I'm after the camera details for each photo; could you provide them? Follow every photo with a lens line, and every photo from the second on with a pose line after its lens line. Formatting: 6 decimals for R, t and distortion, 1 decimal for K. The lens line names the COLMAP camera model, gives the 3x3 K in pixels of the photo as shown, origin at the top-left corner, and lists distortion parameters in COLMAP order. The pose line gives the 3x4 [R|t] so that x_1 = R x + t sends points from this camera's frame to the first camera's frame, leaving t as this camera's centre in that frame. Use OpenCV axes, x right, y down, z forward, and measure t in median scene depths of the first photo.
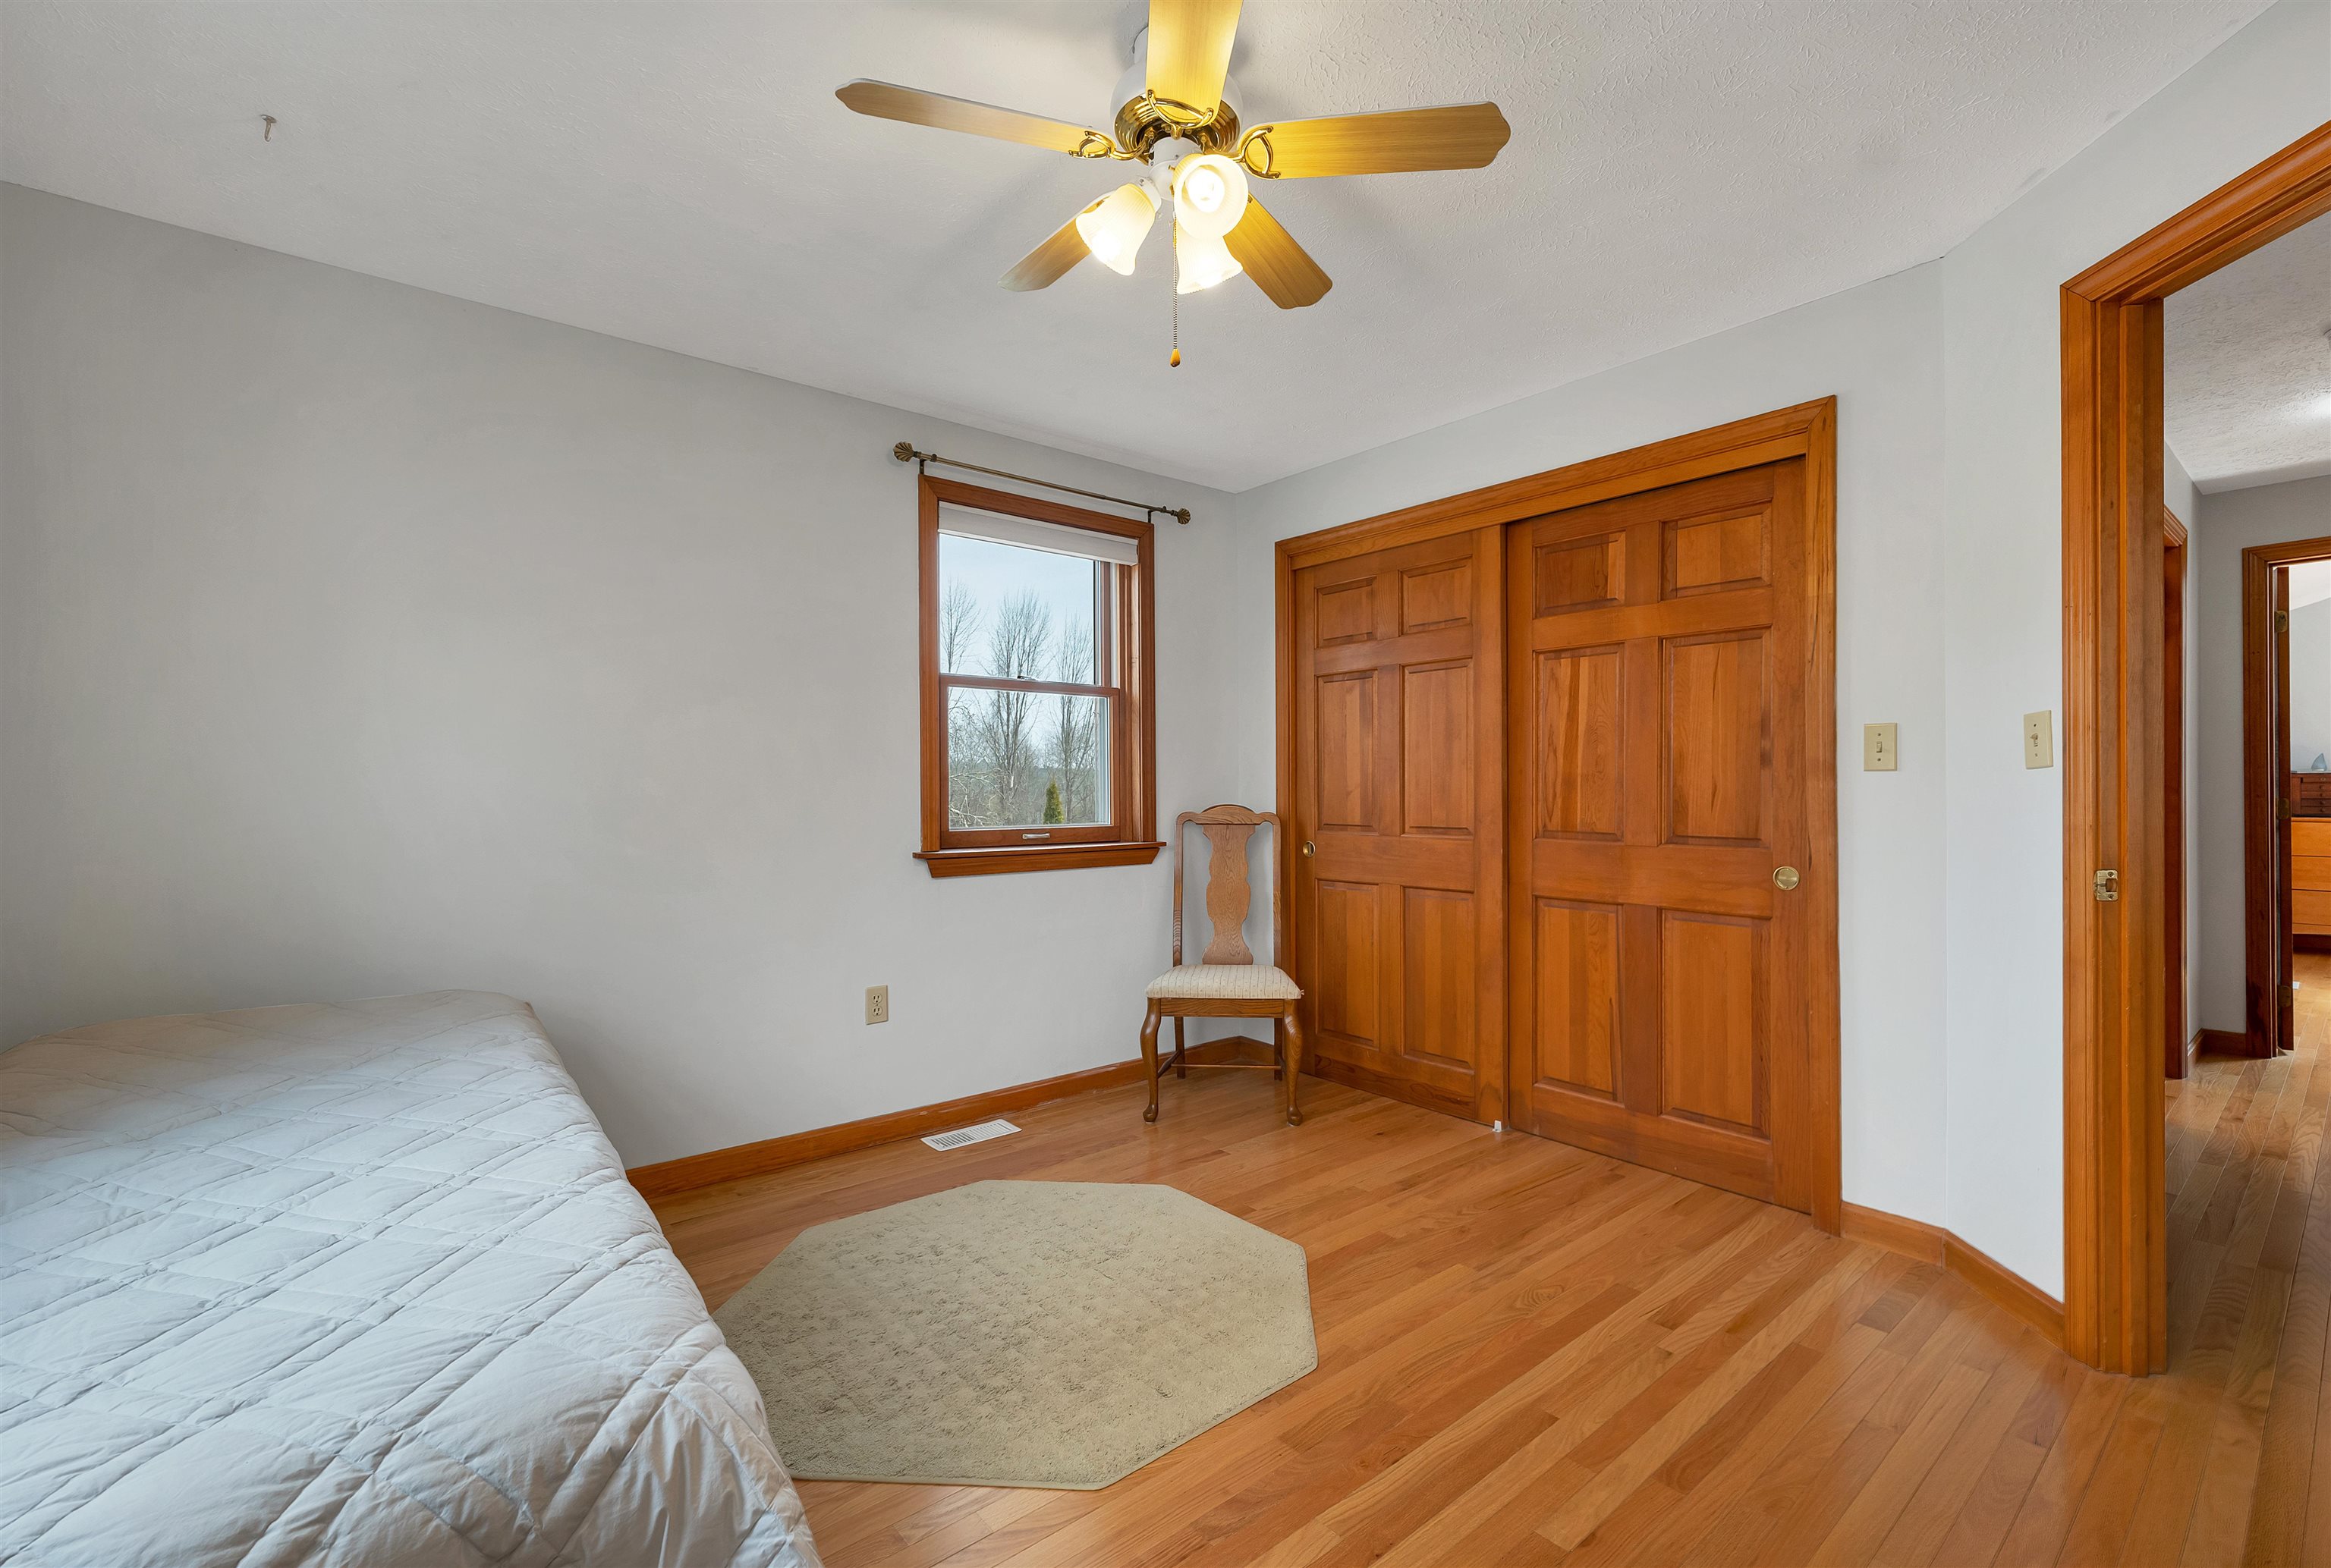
lens RADIAL K [[995.7, 0, 1165.5], [0, 995.7, 784.0], [0, 0, 1]] dist [0.000616, 0.000033]
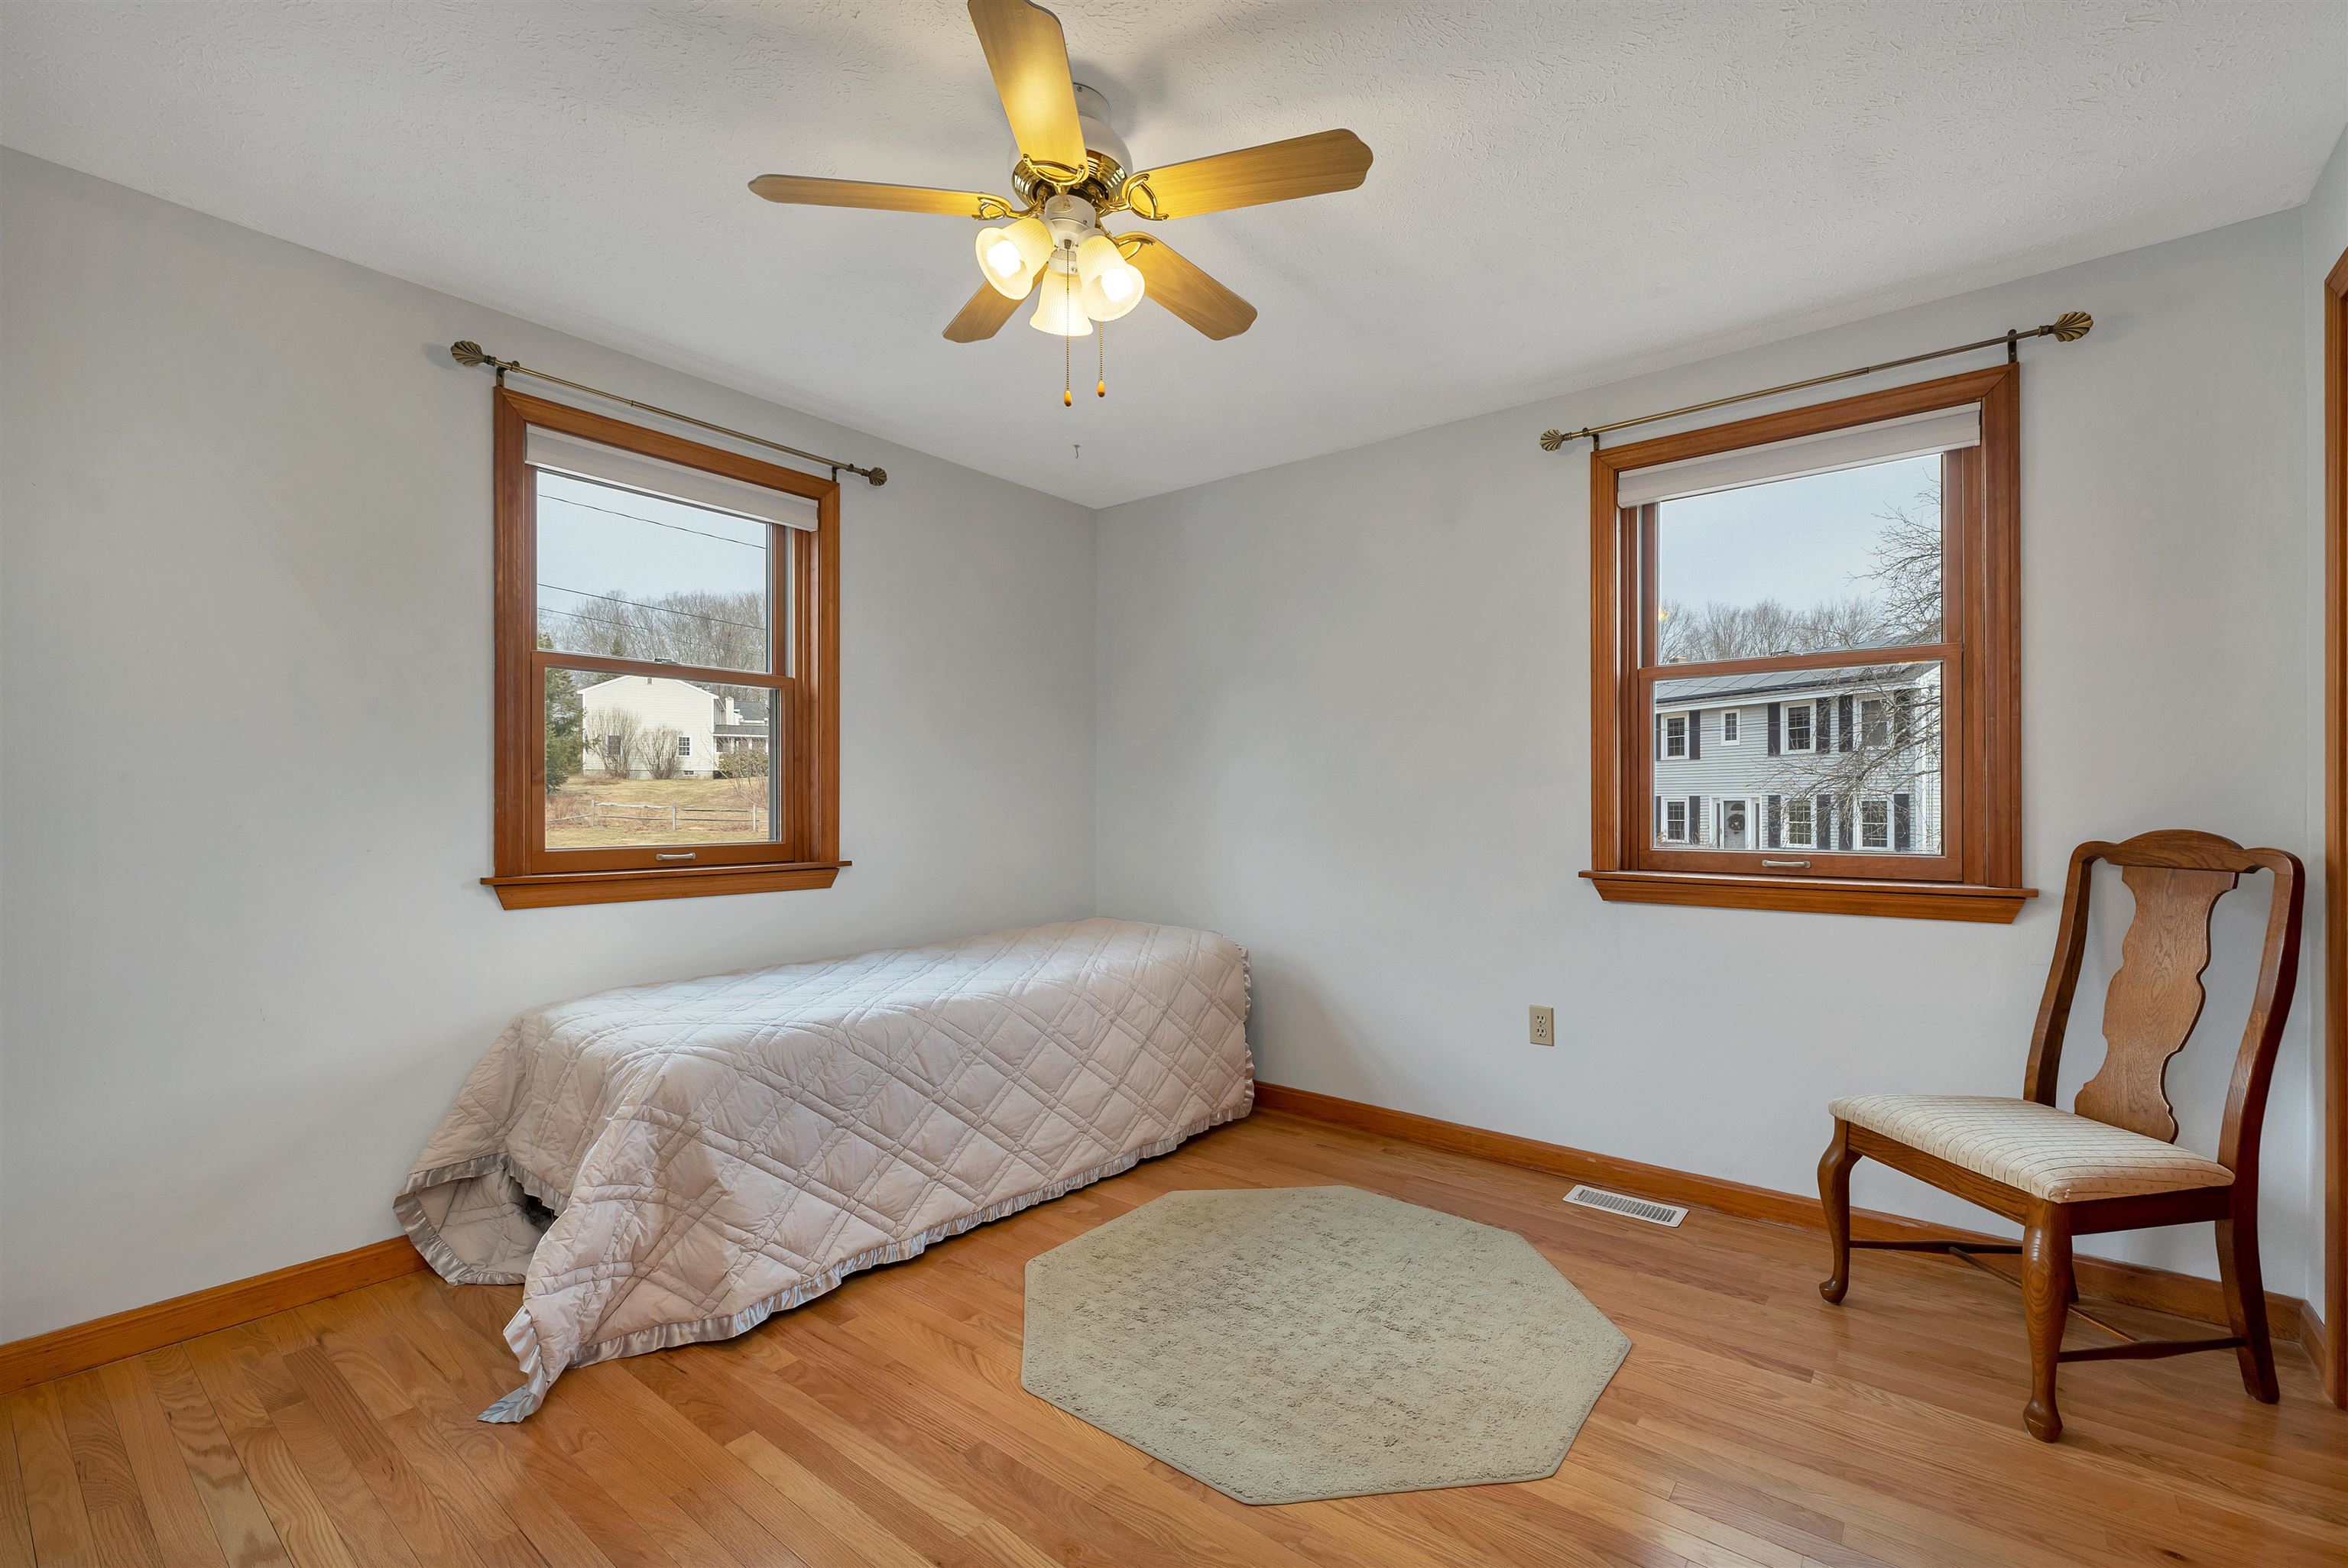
lens RADIAL K [[973.4, 0, 1176.9], [0, 973.4, 794.9], [0, 0, 1]] dist [0.000080, -0.000207]
pose [[0.220247, -0.003333, -0.975438, 0.532981], [0.008342, 0.999964, -0.001534, -0.002131], [0.975408, -0.007799, 0.220267, 0.438416]]
